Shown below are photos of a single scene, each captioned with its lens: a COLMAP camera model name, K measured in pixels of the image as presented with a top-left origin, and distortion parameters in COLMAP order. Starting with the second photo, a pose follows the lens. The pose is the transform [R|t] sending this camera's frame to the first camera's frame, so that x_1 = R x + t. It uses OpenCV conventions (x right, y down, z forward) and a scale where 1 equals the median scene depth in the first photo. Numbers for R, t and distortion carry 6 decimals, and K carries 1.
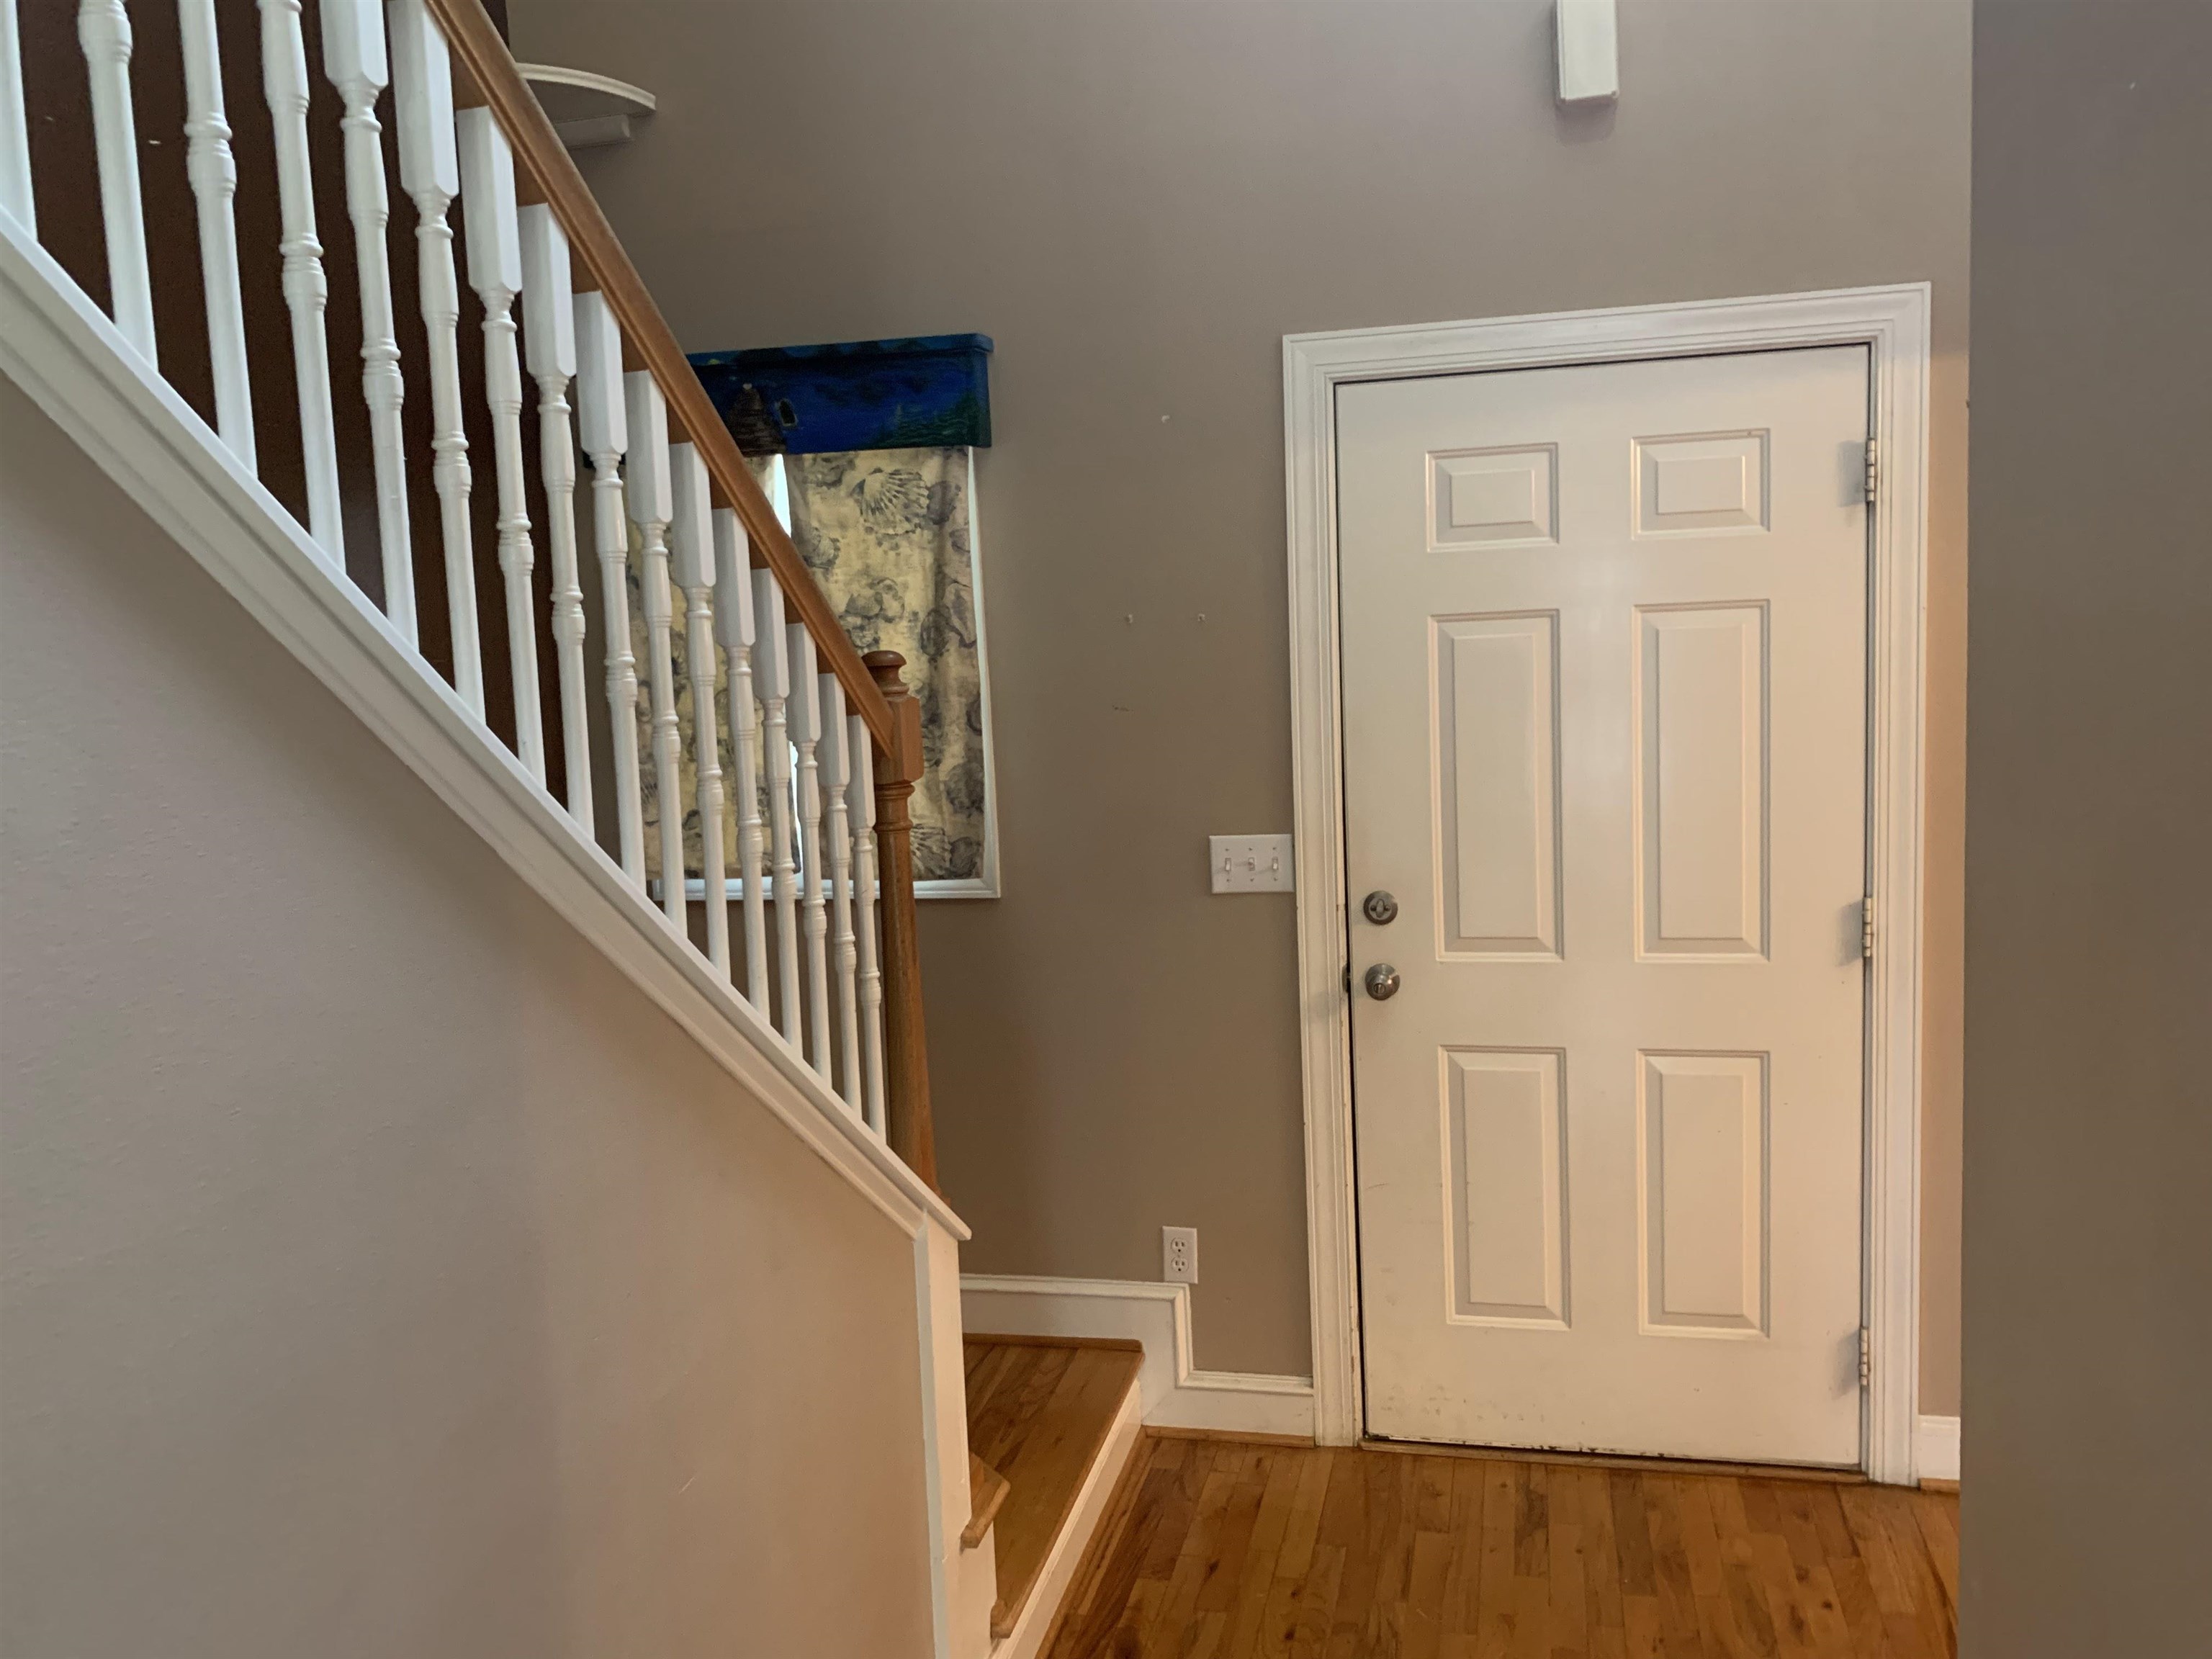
lens RADIAL K [[1710.3, 0, 1113.1], [0, 1710.3, 826.0], [0, 0, 1]] dist [0.040301, -0.059721]
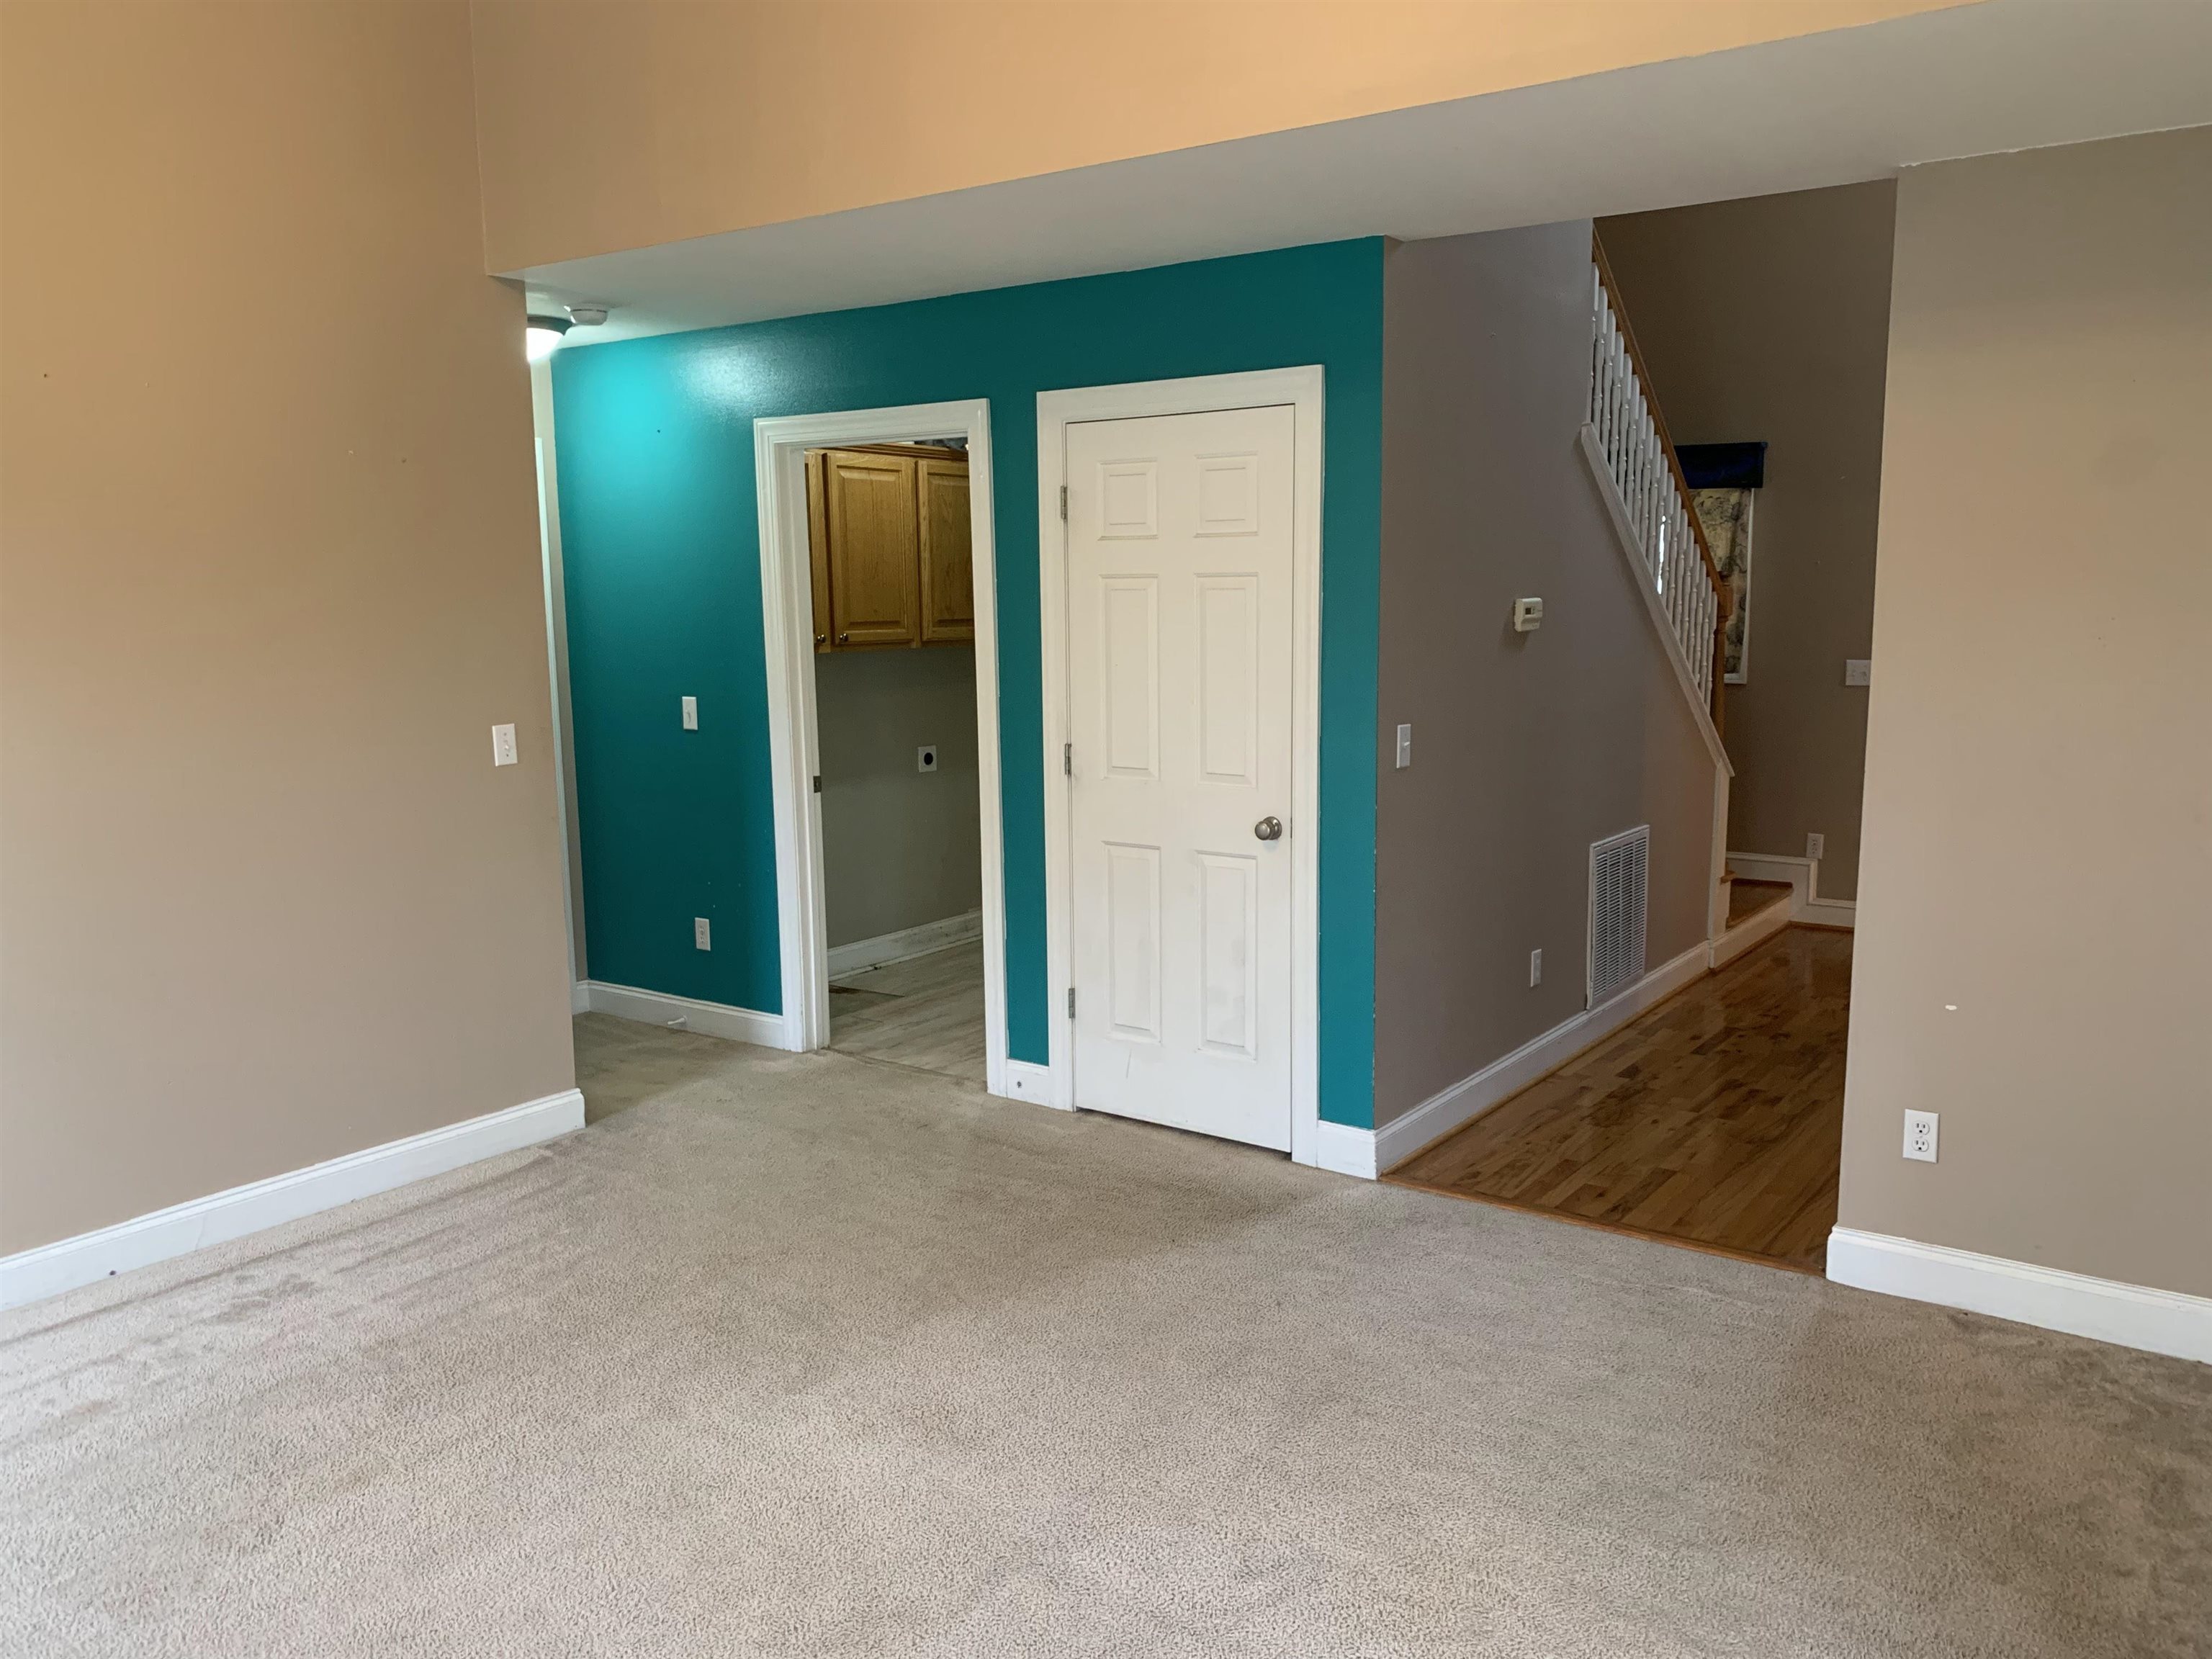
lens RADIAL K [[1710.3, 0, 1113.6], [0, 1710.3, 826.9], [0, 0, 1]] dist [0.040301, -0.059721]
pose [[0.924704, 0.093950, -0.368911, 0.018681], [-0.081027, 0.995437, 0.050407, 0.193417], [0.371963, -0.016720, 0.928097, -1.518596]]
